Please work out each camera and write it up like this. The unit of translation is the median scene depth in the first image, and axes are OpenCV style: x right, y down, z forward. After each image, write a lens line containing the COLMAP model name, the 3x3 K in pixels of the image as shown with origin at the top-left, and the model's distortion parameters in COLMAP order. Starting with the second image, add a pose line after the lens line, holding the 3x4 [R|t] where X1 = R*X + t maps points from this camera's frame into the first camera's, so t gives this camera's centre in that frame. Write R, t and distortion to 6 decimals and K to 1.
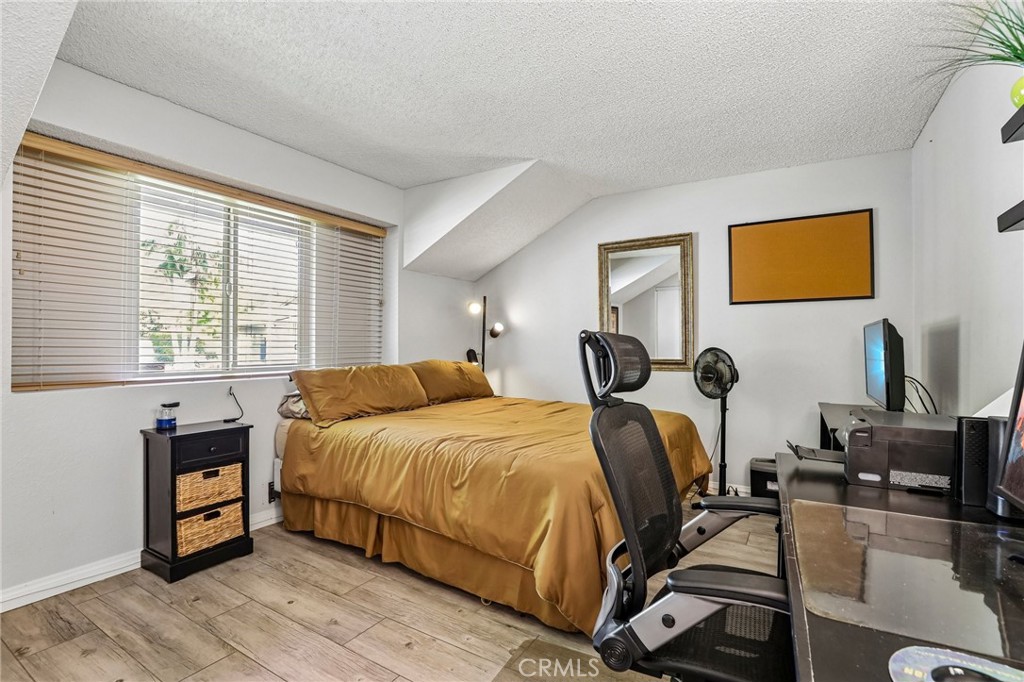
lens RADIAL K [[469.2, 0, 509.7], [0, 469.2, 343.2], [0, 0, 1]] dist [-0.033071, 0.005592]
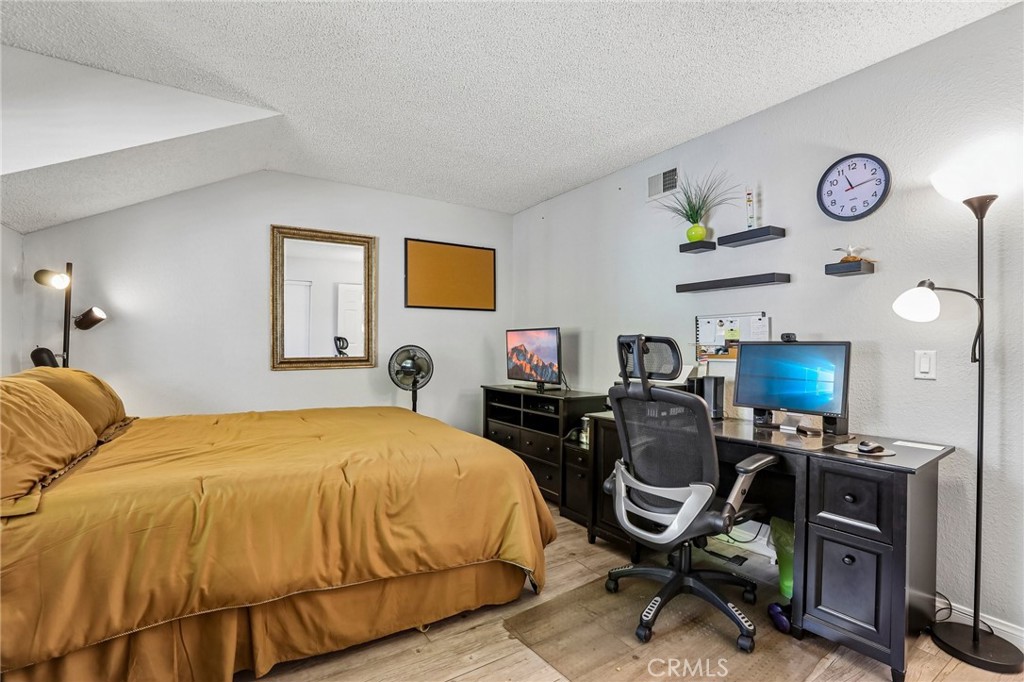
lens RADIAL K [[469.2, 0, 512.3], [0, 469.2, 343.0], [0, 0, 1]] dist [-0.033071, 0.005592]
pose [[0.436476, 0.001507, 0.899715, -0.488628], [-0.009562, 0.999950, 0.002963, -0.001251], [-0.899665, -0.009896, 0.436468, 0.284967]]
